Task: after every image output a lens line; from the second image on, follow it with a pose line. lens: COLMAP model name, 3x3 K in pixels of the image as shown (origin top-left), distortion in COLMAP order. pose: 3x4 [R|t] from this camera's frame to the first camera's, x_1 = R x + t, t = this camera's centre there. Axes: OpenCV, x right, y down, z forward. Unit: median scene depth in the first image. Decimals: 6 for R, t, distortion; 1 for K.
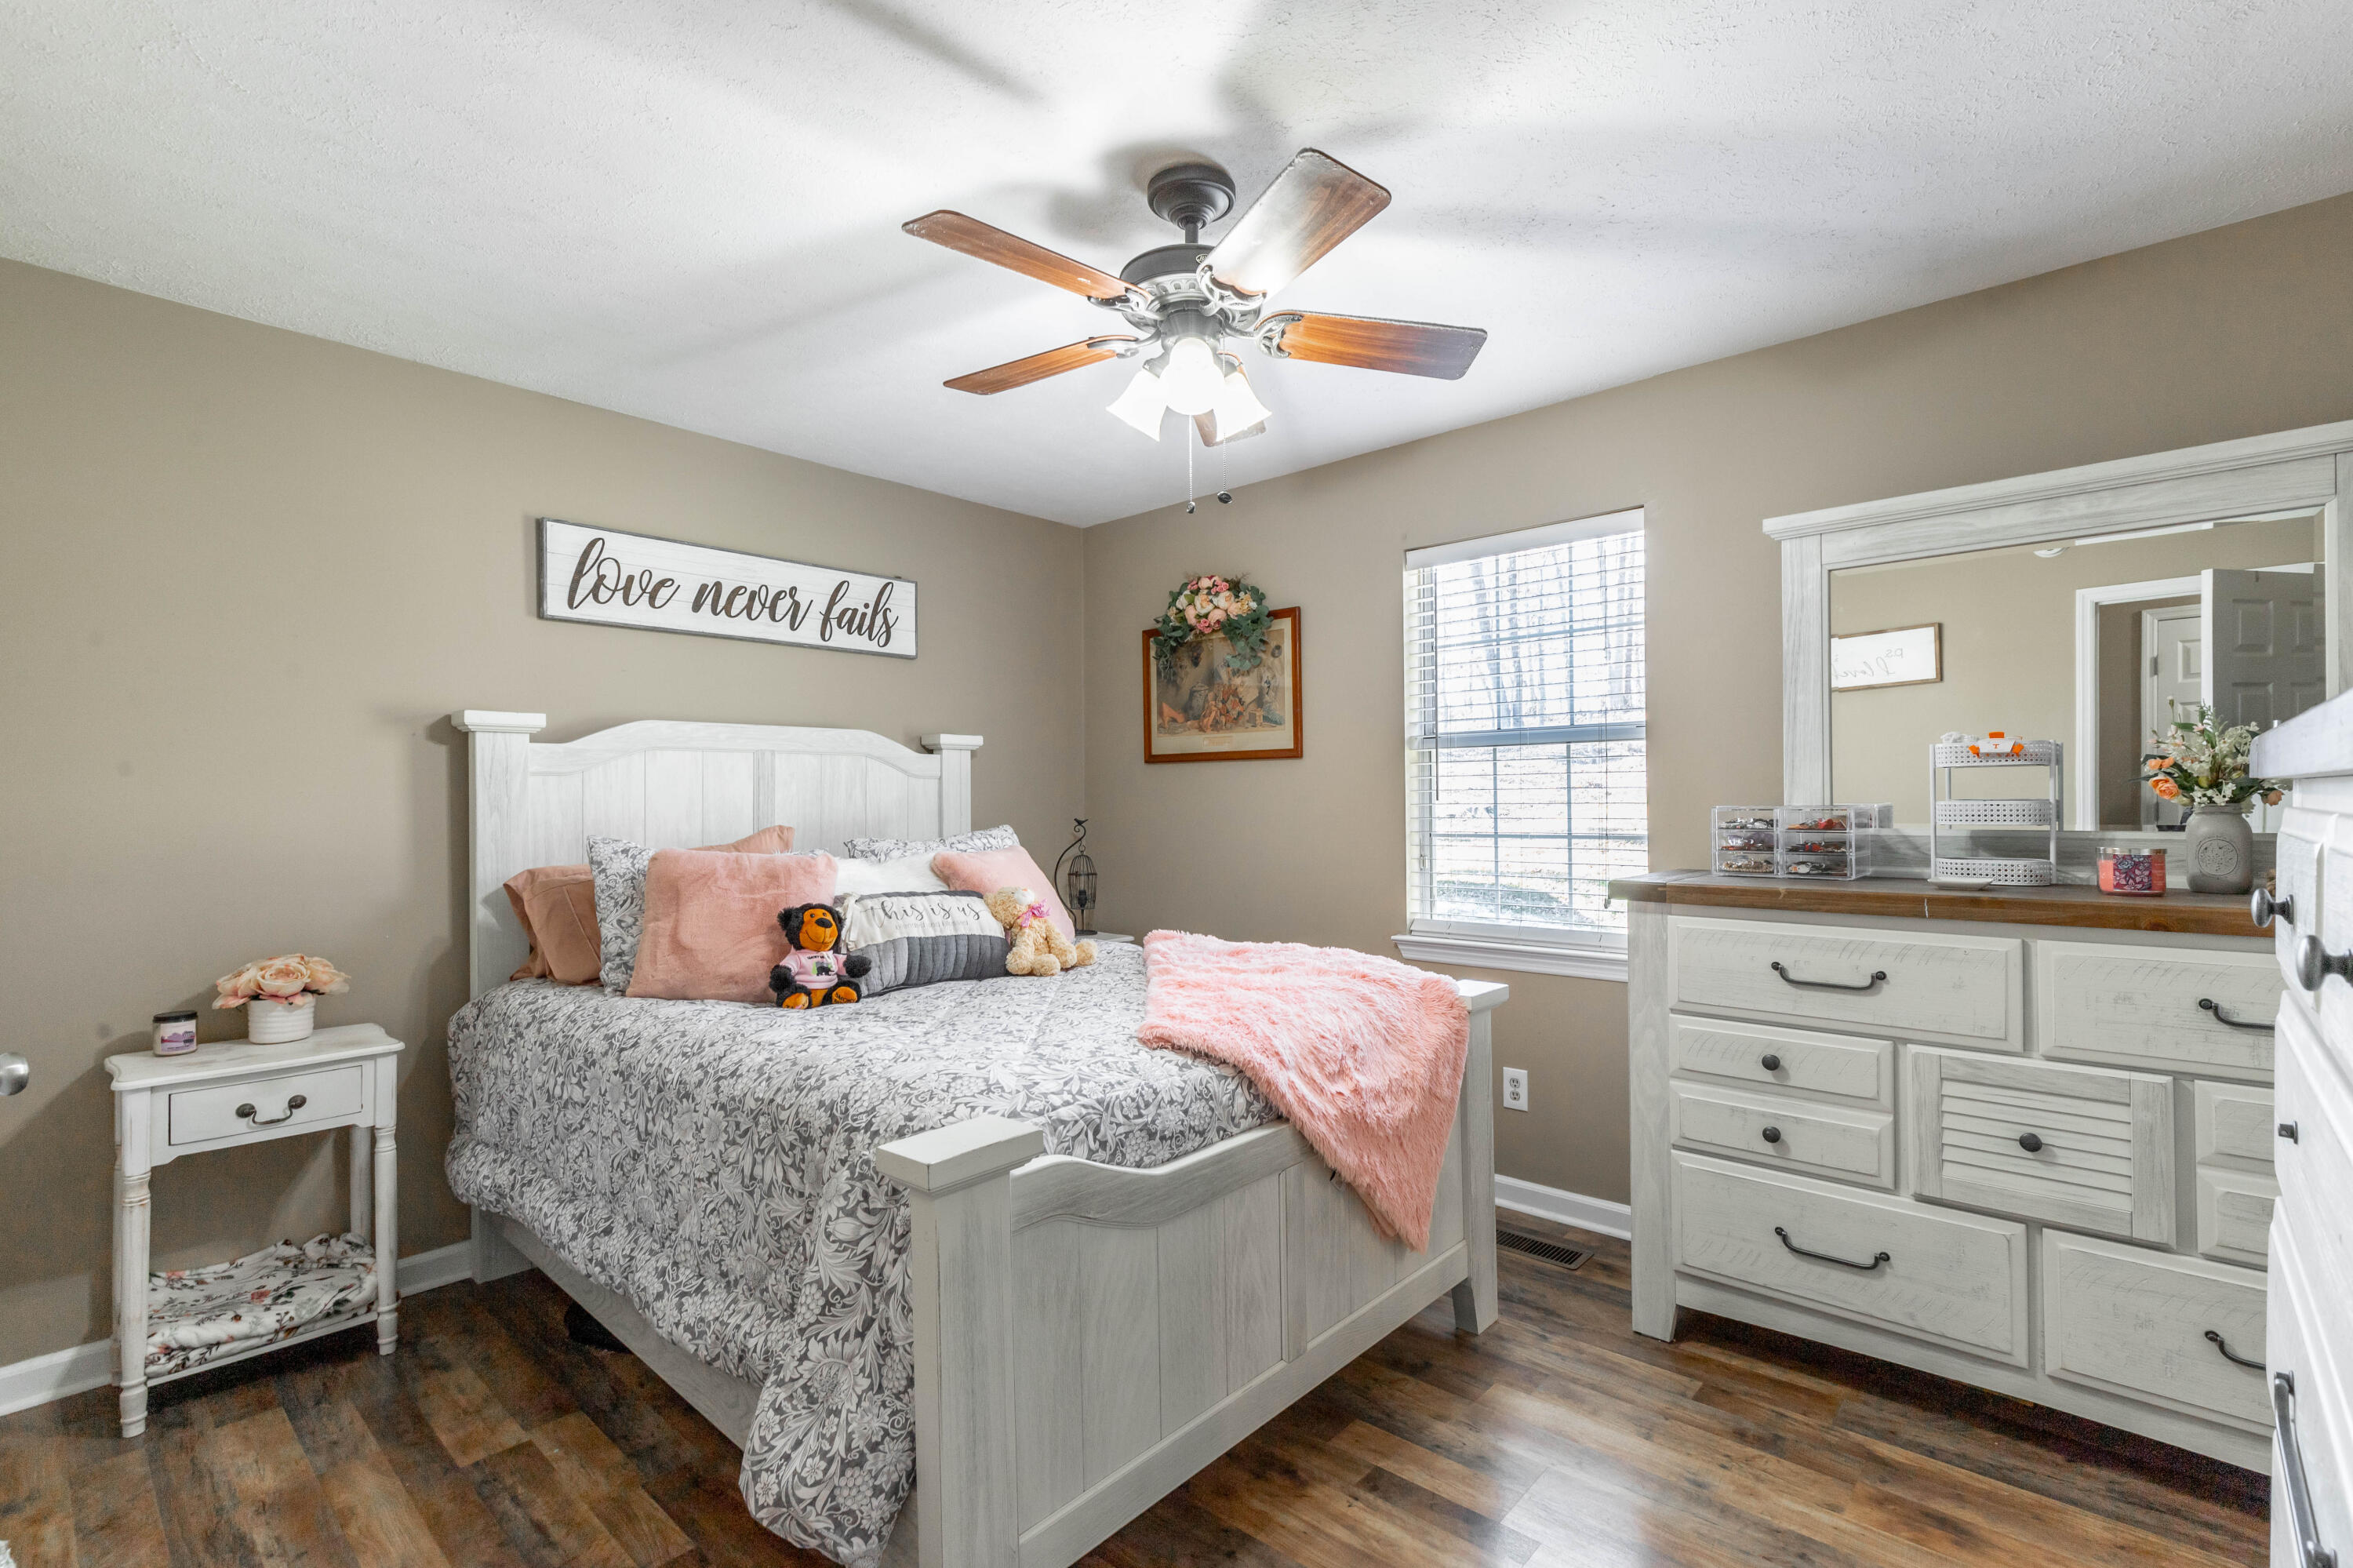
lens RADIAL K [[1062.2, 0, 1192.7], [0, 1062.2, 788.8], [0, 0, 1]] dist [0.008960, -0.000958]
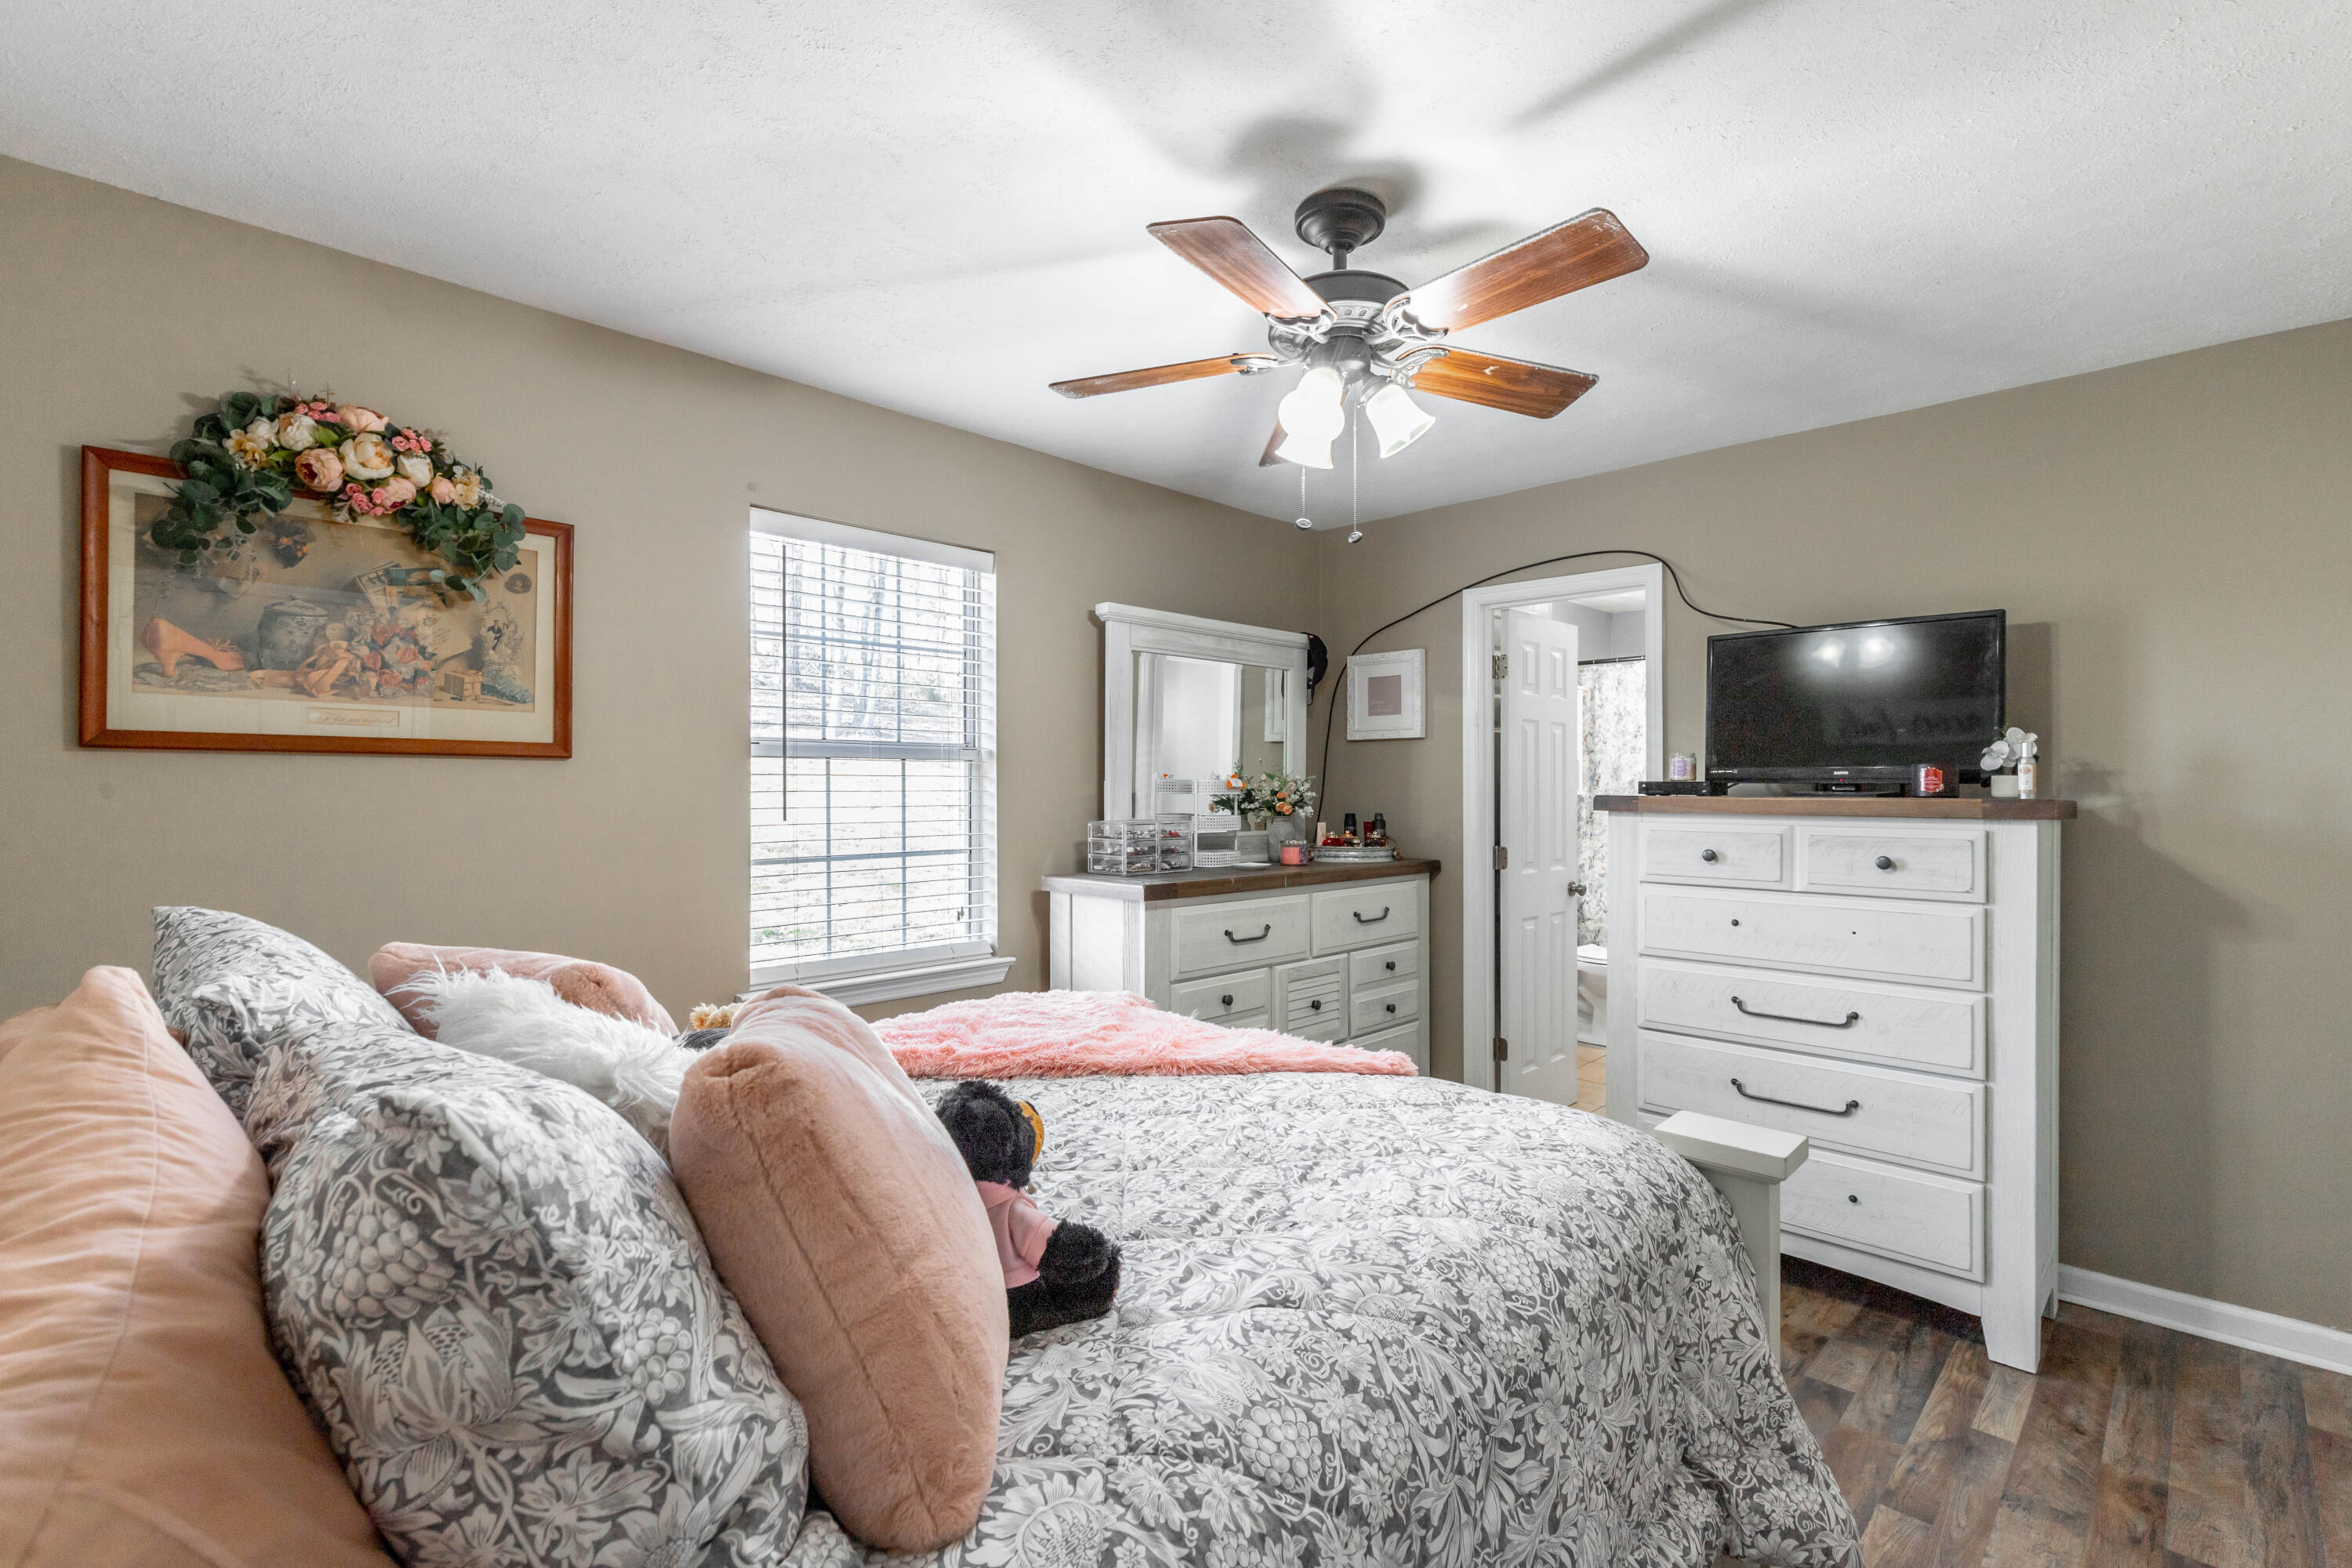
lens RADIAL K [[1061.7, 0, 1178.5], [0, 1061.7, 782.3], [0, 0, 1]] dist [0.008960, -0.000958]
pose [[0.038144, 0.011390, 0.999207, -0.537311], [-0.015217, 0.999826, -0.010817, -0.012912], [-0.999156, -0.014793, 0.038311, 0.601416]]
